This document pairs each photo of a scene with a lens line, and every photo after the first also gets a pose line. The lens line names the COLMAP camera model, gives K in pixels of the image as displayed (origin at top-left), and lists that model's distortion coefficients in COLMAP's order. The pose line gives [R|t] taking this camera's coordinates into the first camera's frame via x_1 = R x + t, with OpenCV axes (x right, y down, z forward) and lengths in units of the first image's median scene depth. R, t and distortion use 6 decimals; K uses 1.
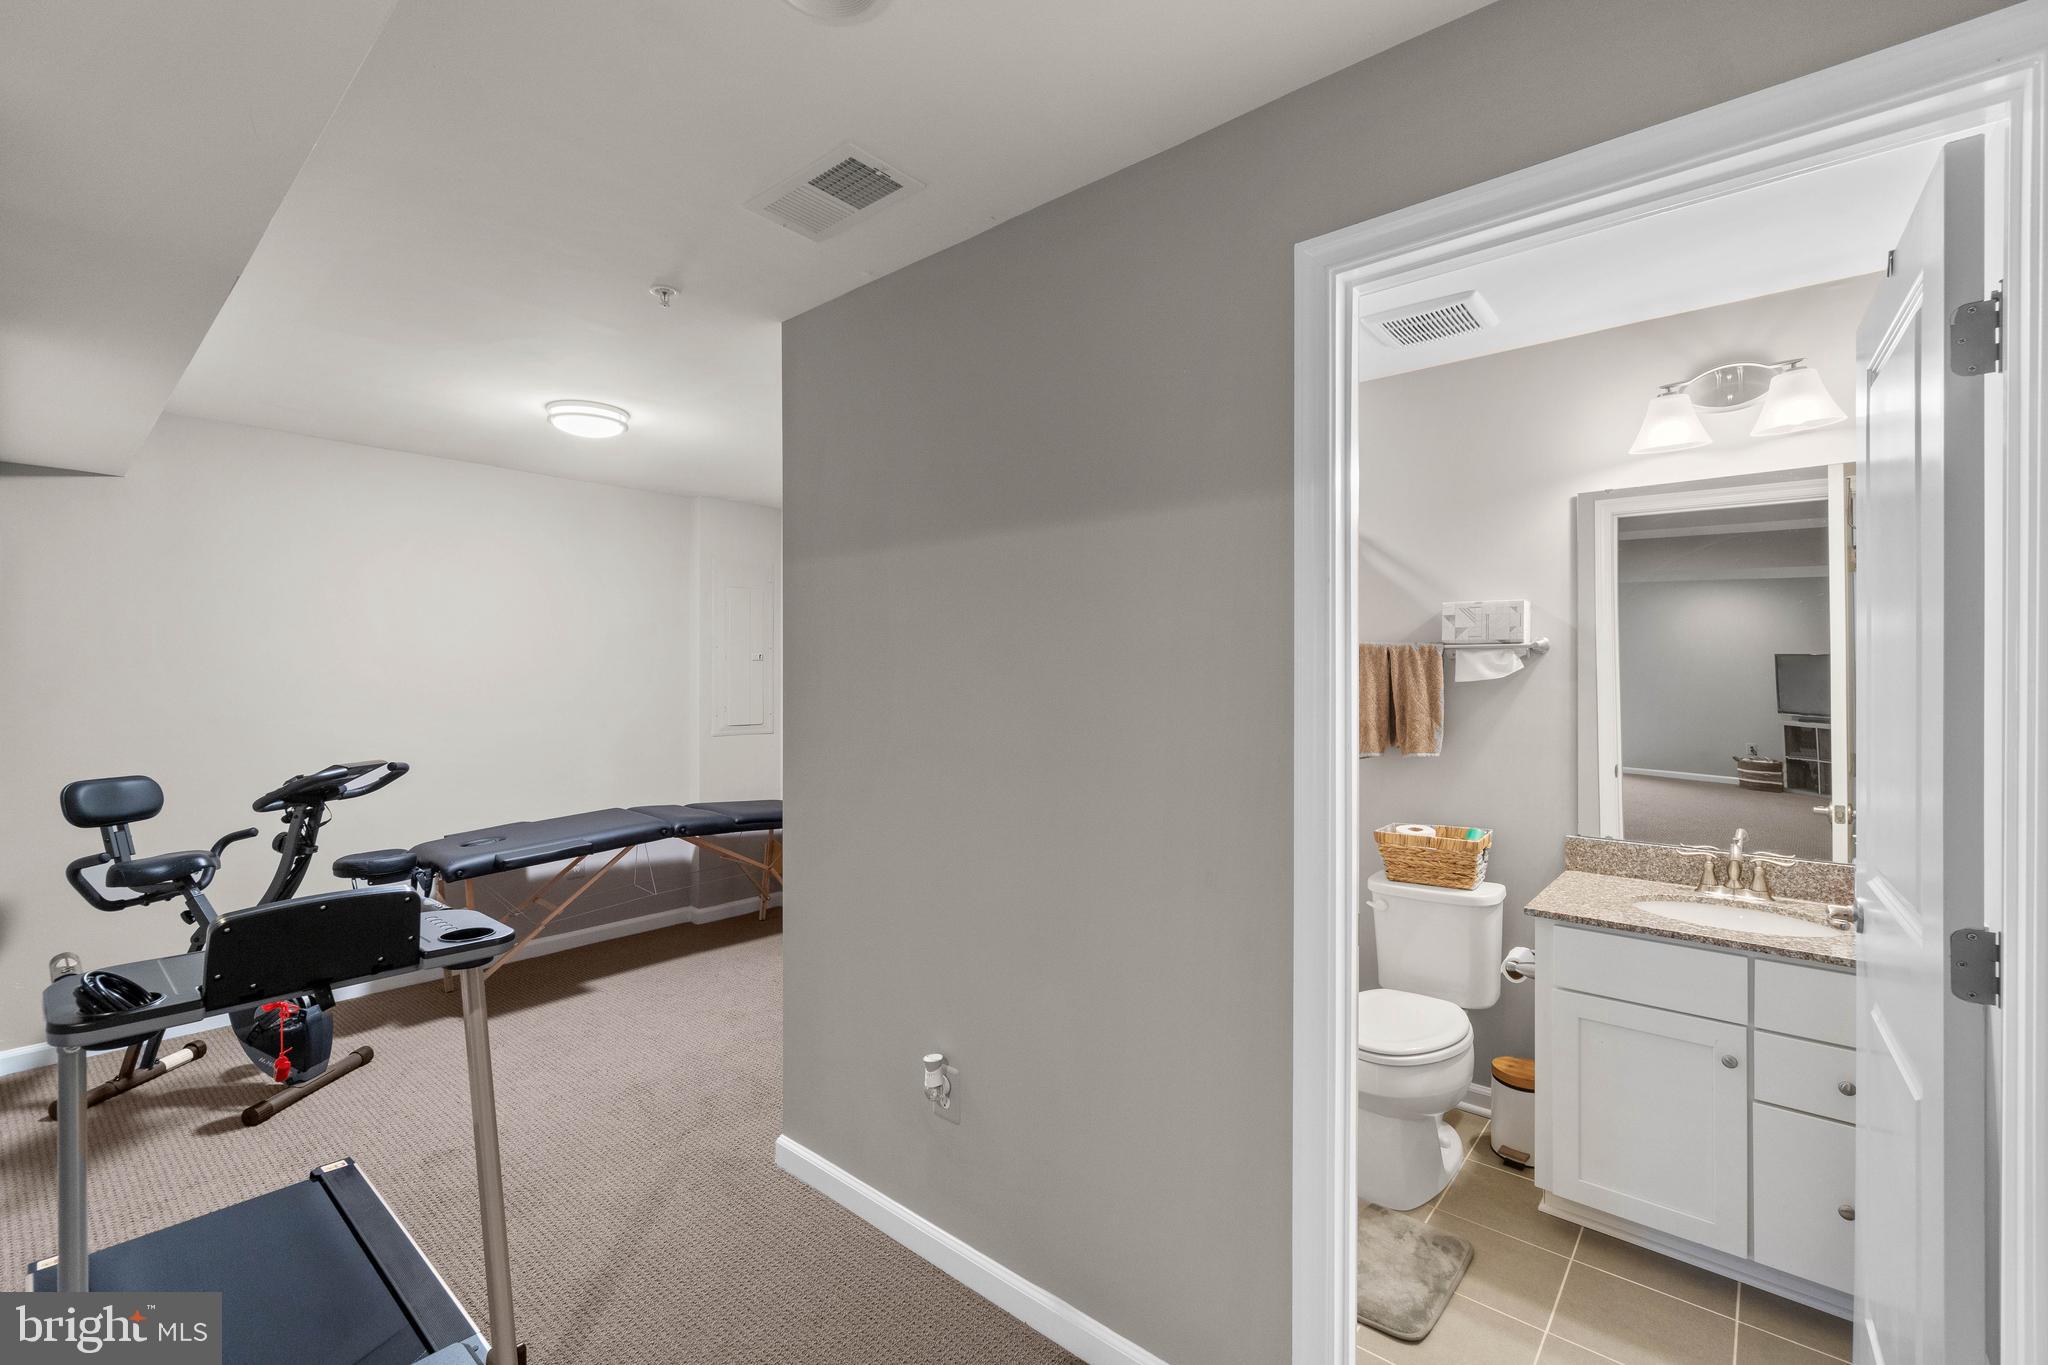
lens RADIAL K [[885.3, 0, 1031.3], [0, 885.3, 685.9], [0, 0, 1]] dist [-0.008529, 0.001615]
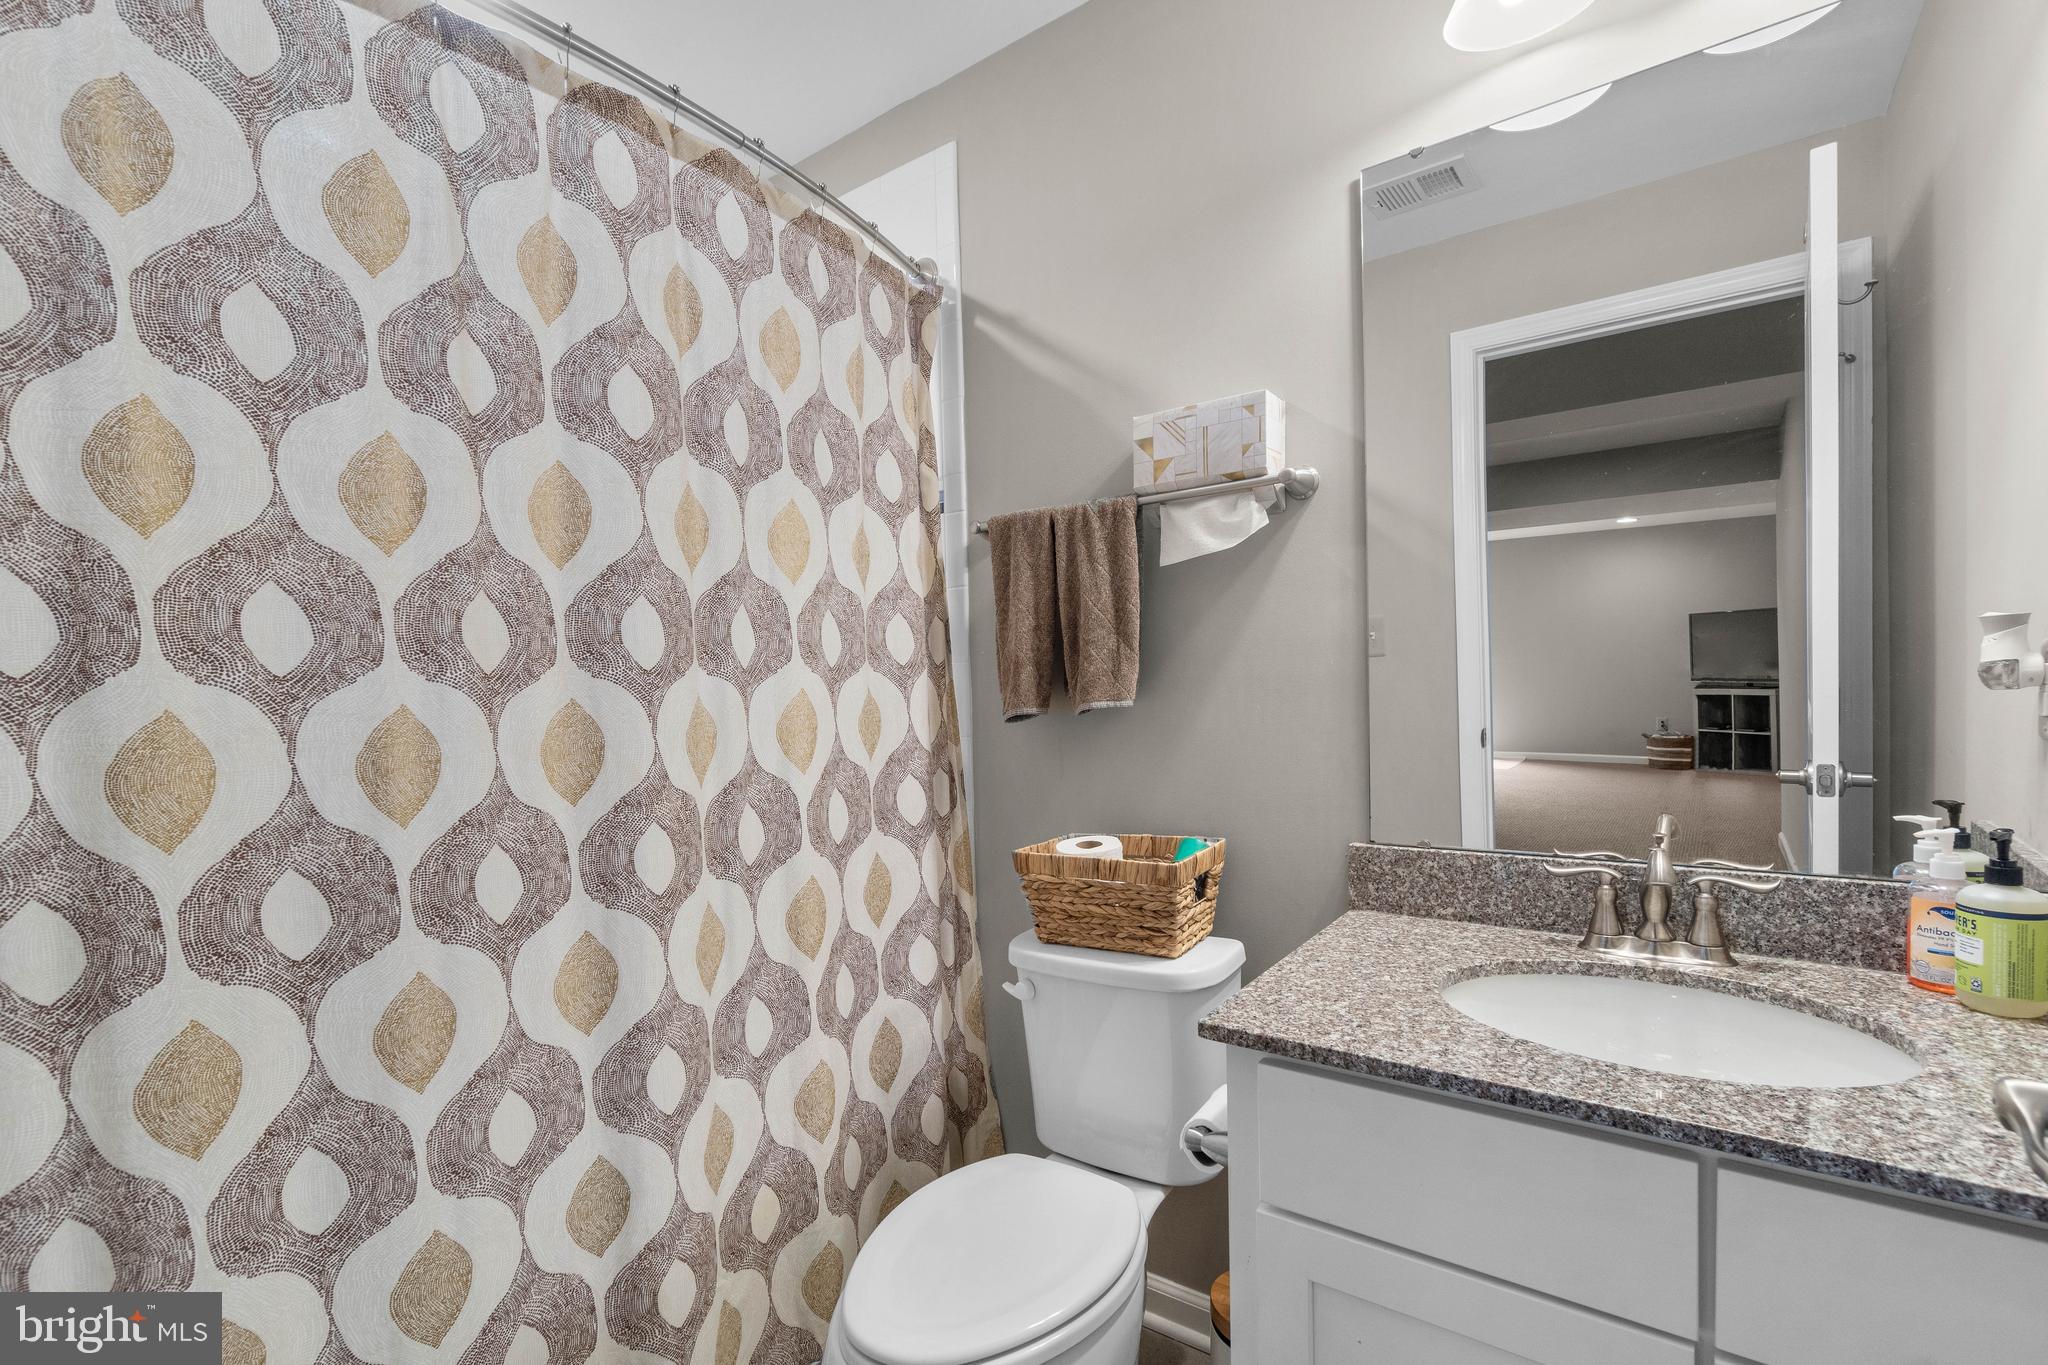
lens RADIAL K [[885.3, 0, 1060.1], [0, 885.3, 756.3], [0, 0, 1]] dist [-0.008529, 0.001615]
pose [[0.995036, -0.040903, 0.090720, 0.412133], [0.035944, 0.997804, 0.055632, 0.087357], [-0.092796, -0.052095, 0.994321, 0.527111]]
